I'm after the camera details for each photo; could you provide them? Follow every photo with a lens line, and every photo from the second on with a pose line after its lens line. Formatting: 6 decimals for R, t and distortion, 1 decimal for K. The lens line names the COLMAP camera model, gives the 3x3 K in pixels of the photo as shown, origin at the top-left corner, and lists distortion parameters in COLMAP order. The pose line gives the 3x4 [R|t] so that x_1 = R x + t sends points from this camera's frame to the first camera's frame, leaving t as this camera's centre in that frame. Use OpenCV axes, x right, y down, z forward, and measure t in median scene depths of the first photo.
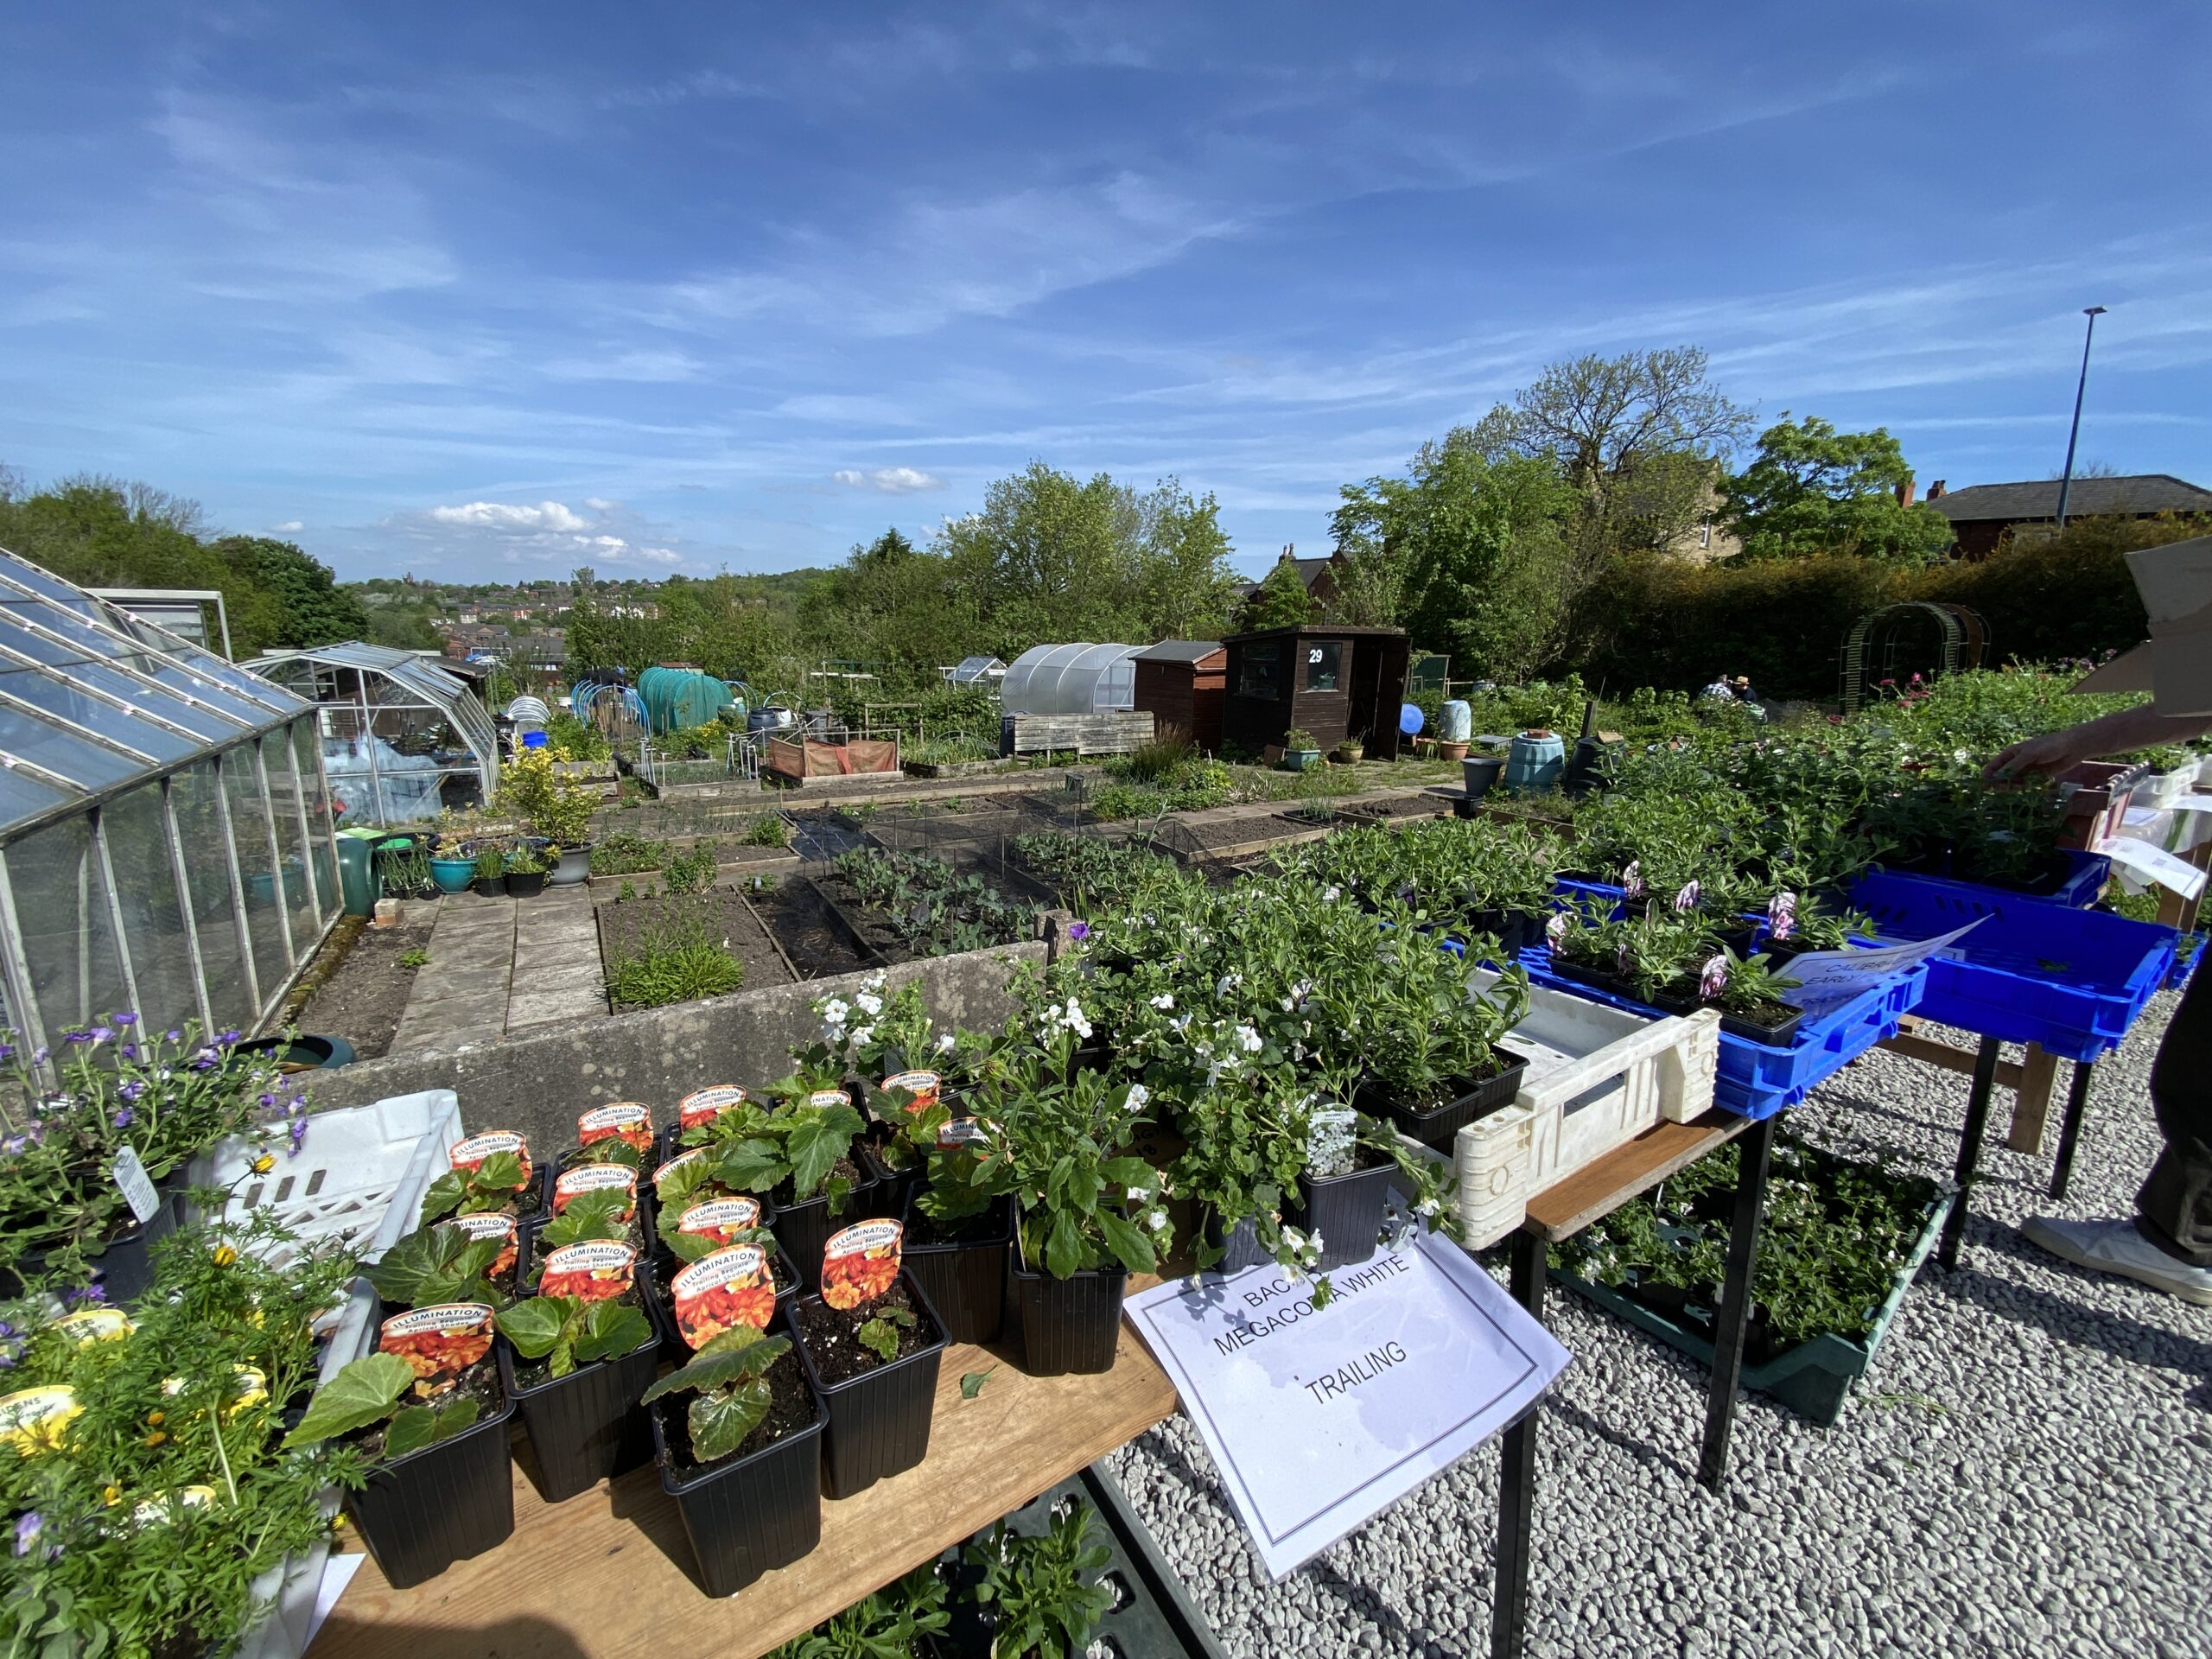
lens RADIAL K [[886.6, 0, 1115.4], [0, 886.6, 843.9], [0, 0, 1]] dist [0.001520, 0.000032]
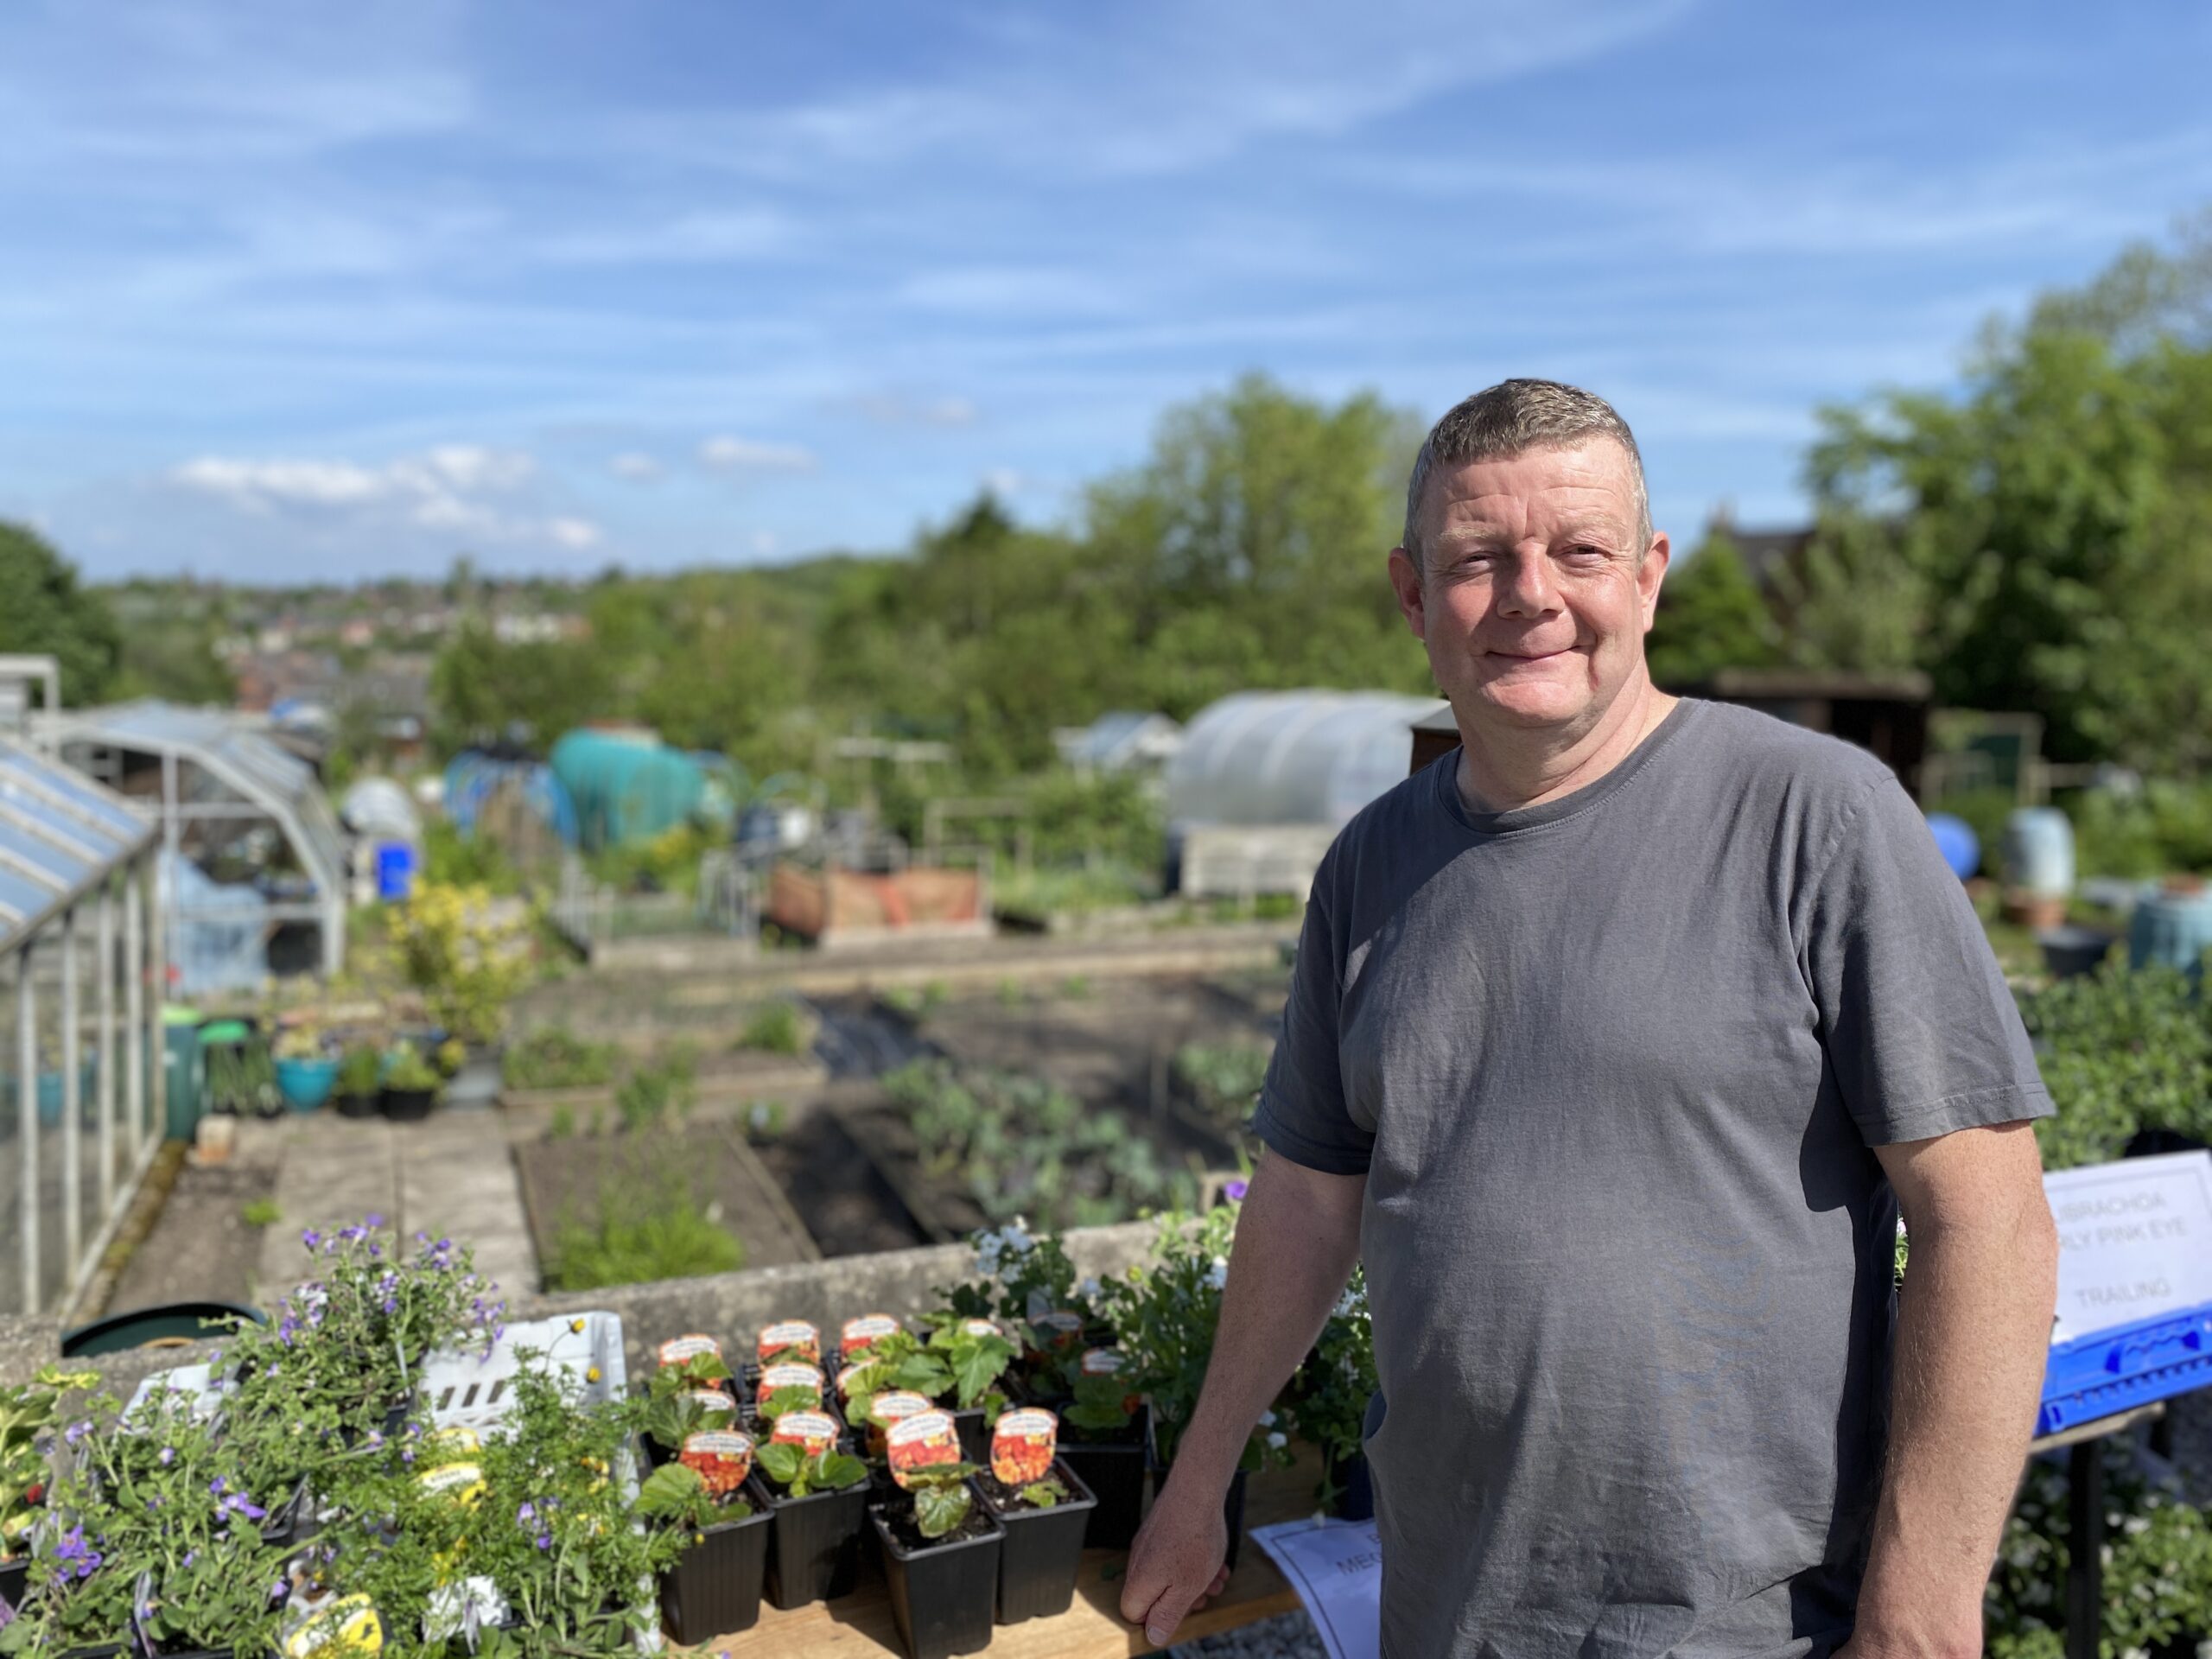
lens RADIAL K [[1670.7, 0, 1106.0], [0, 1670.7, 829.5], [0, 0, 1]] dist [0.020948, 0.000320]
pose [[0.986441, 0.011422, -0.163718, 0.015461], [-0.033709, 0.990406, -0.134011, -0.004329], [0.160617, 0.137713, 0.977362, -0.109296]]
